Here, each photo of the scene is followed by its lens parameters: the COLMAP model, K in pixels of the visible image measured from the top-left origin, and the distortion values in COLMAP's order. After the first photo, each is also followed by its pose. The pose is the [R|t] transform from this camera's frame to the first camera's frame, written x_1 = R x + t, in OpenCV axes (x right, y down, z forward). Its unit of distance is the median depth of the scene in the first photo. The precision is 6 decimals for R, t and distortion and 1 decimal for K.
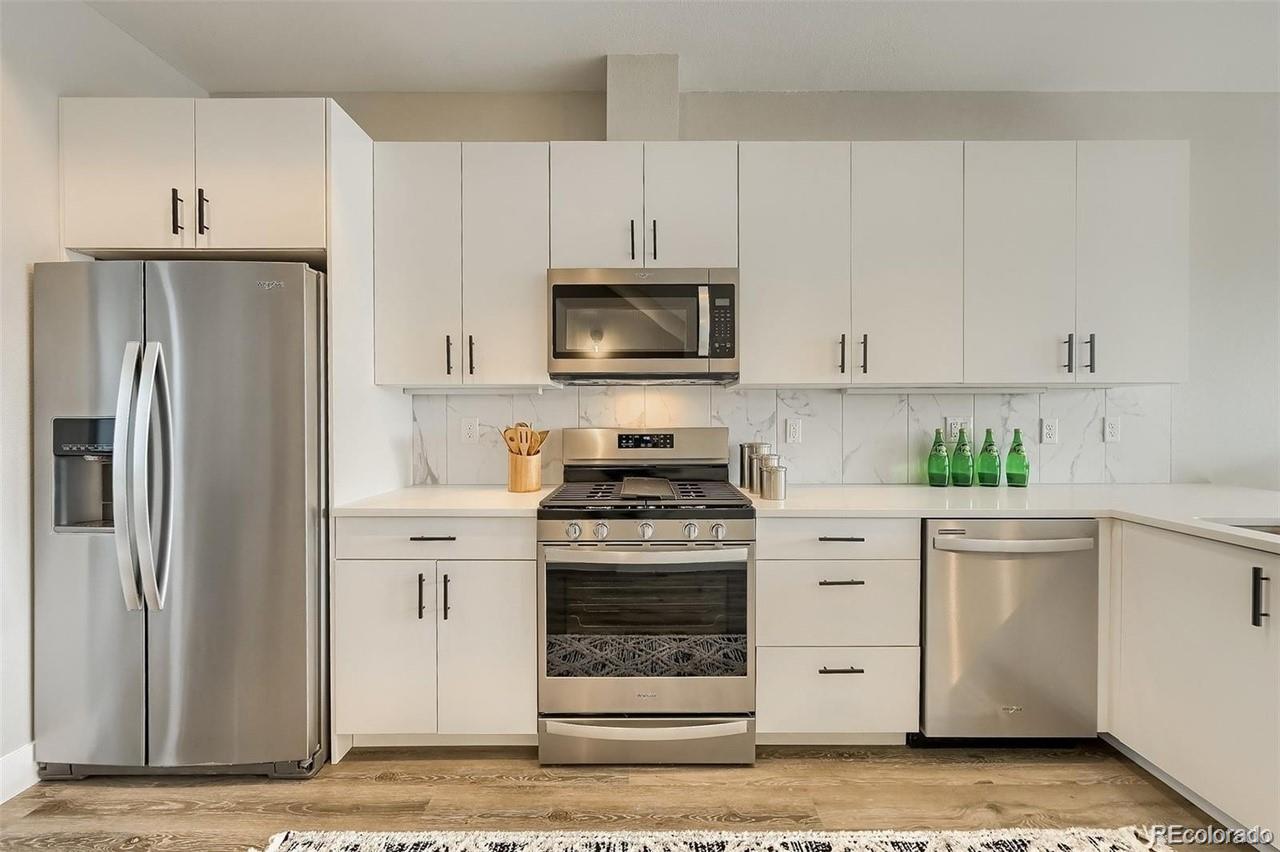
lens RADIAL K [[513.3, 0, 642.2], [0, 513.3, 420.1], [0, 0, 1]] dist [-0.002423, 0.000015]
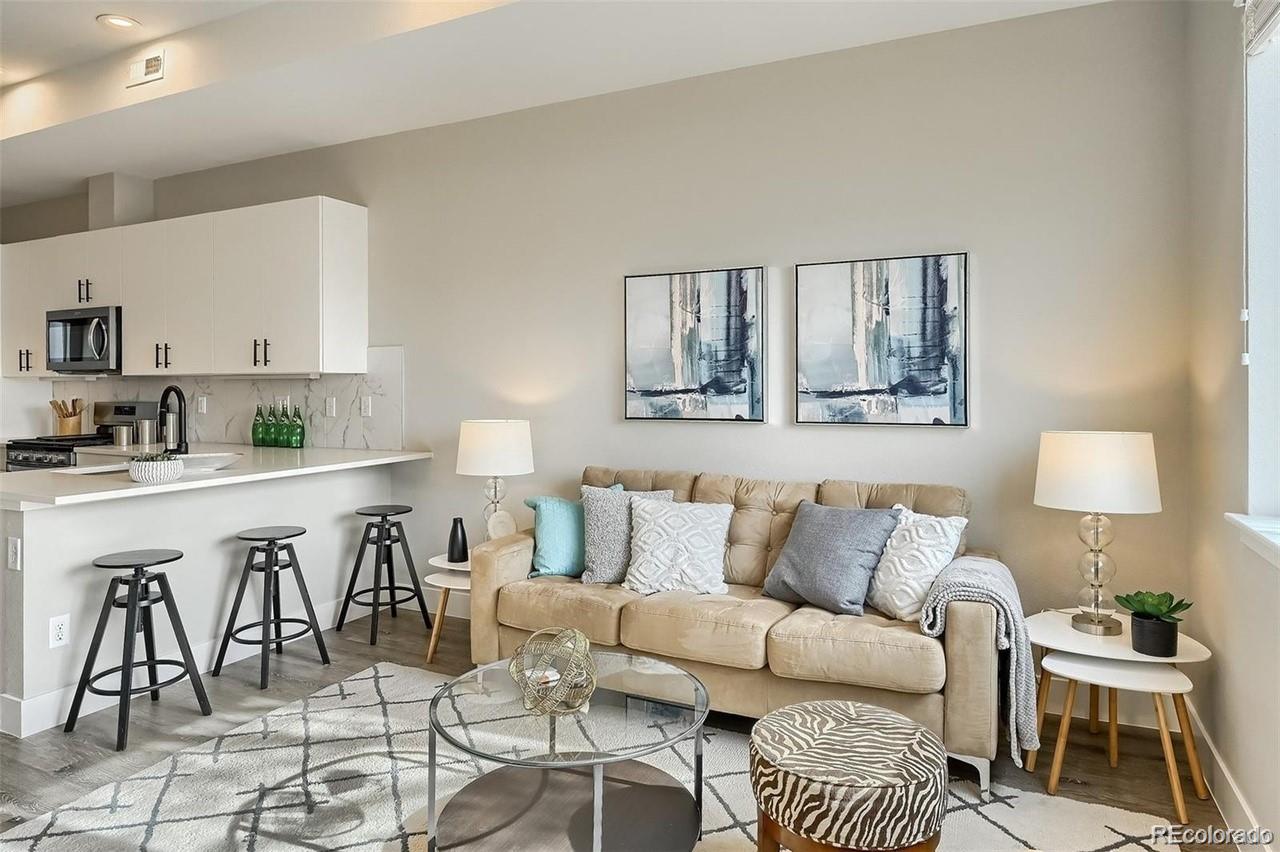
lens RADIAL K [[783.1, 0, 645.0], [0, 783.1, 391.0], [0, 0, 1]] dist [-0.003009, -0.002554]
pose [[0.899531, 0.002063, -0.436851, 3.084158], [-0.006154, 0.999949, -0.007950, -0.011523], [0.436813, 0.009840, 0.899499, -0.571605]]
